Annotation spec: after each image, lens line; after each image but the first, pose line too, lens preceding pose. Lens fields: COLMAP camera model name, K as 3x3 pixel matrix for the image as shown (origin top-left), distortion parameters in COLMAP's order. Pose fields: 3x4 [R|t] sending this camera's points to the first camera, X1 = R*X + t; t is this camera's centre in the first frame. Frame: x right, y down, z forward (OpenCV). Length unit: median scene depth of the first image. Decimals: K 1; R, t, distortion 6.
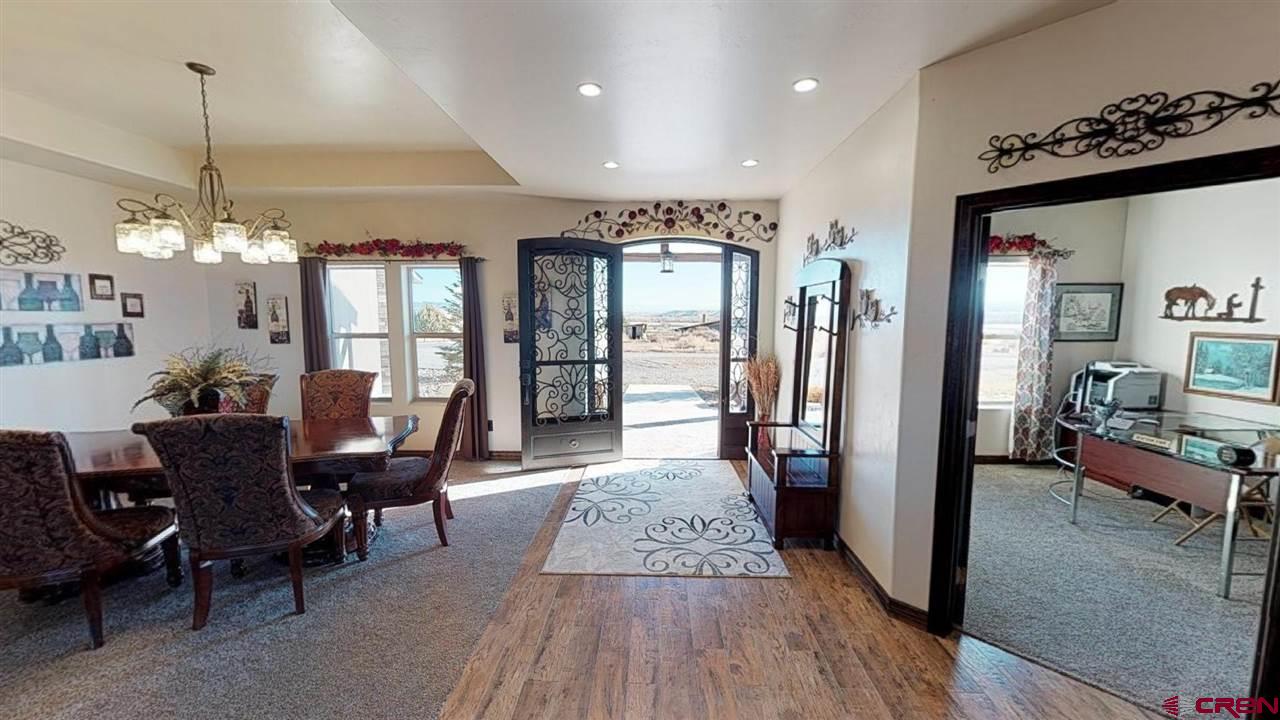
lens RADIAL K [[469.4, 0, 639.6], [0, 469.4, 361.6], [0, 0, 1]] dist [0.001566, -0.000277]
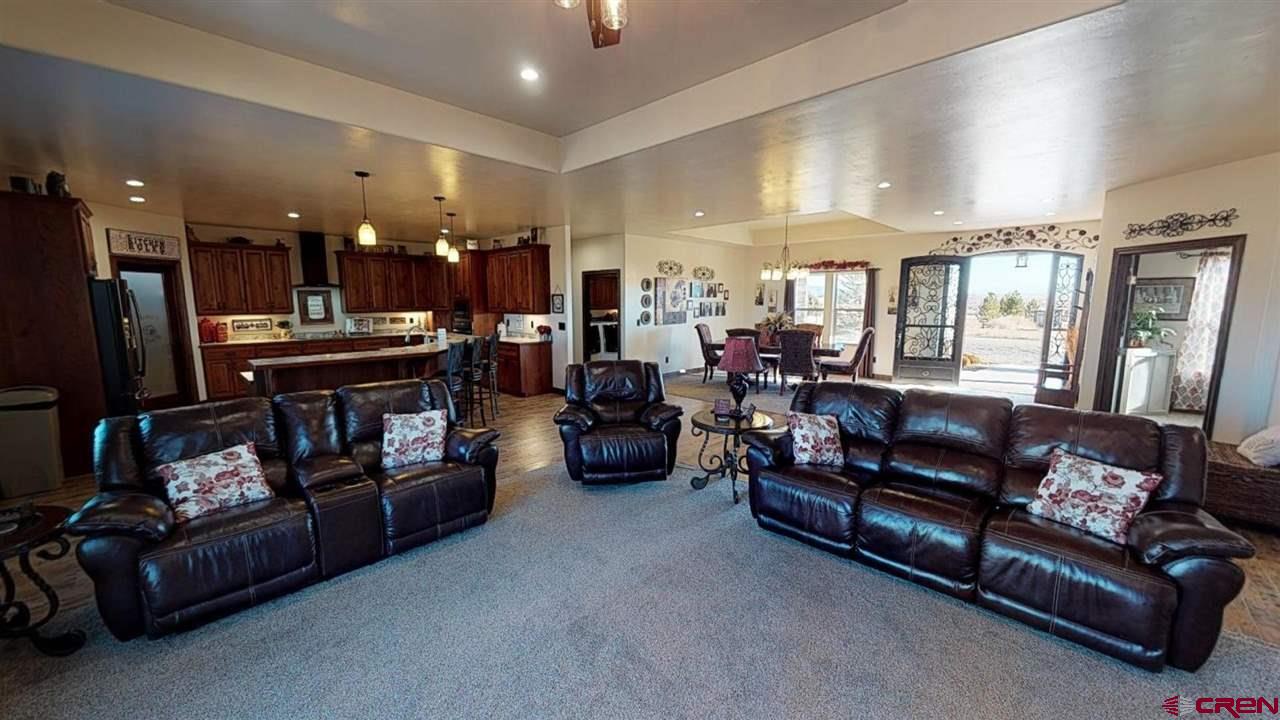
lens RADIAL K [[469.4, 0, 640.3], [0, 469.4, 360.2], [0, 0, 1]] dist [0.001566, -0.000277]
pose [[0.739400, 0.087937, -0.667499, 0.248297], [-0.066600, 0.996124, 0.057457, 0.102797], [0.669964, 0.001972, 0.742391, -1.054855]]
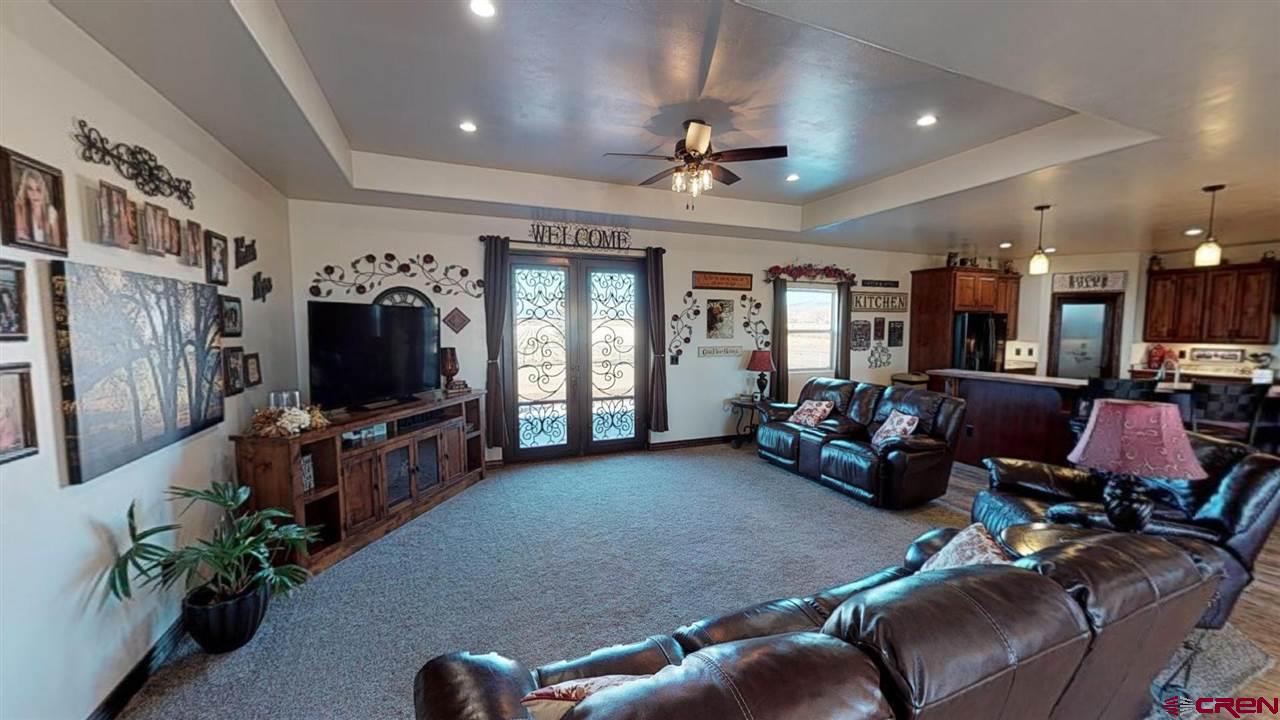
lens RADIAL K [[469.4, 0, 641.4], [0, 469.4, 362.0], [0, 0, 1]] dist [0.001566, -0.000277]
pose [[-0.908517, 0.031882, -0.416629, 0.367391], [-0.040377, 0.985720, 0.163480, 0.016606], [0.415892, 0.165347, -0.894256, -0.152294]]
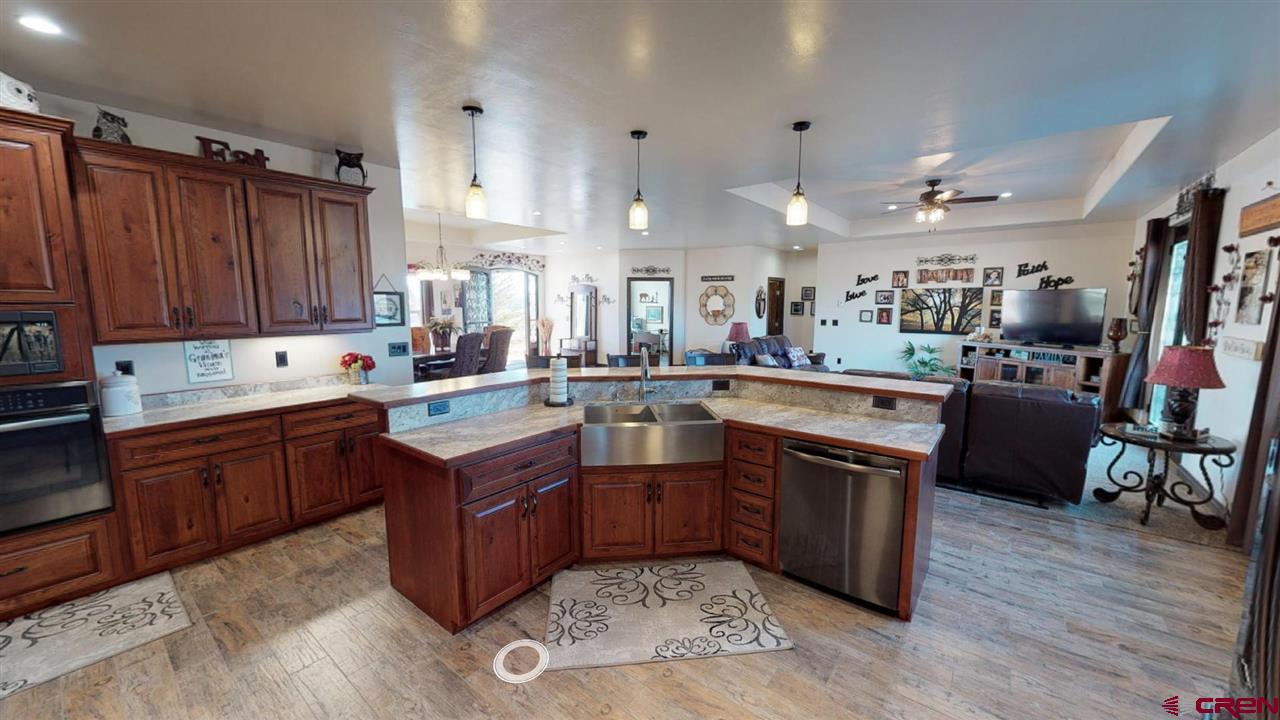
lens RADIAL K [[469.4, 0, 640.2], [0, 469.4, 361.2], [0, 0, 1]] dist [0.001566, -0.000277]
pose [[0.593289, -0.100531, 0.798688, -1.510206], [0.078065, 0.994680, 0.067212, 0.095317], [-0.801196, 0.022473, 0.597980, -0.942604]]
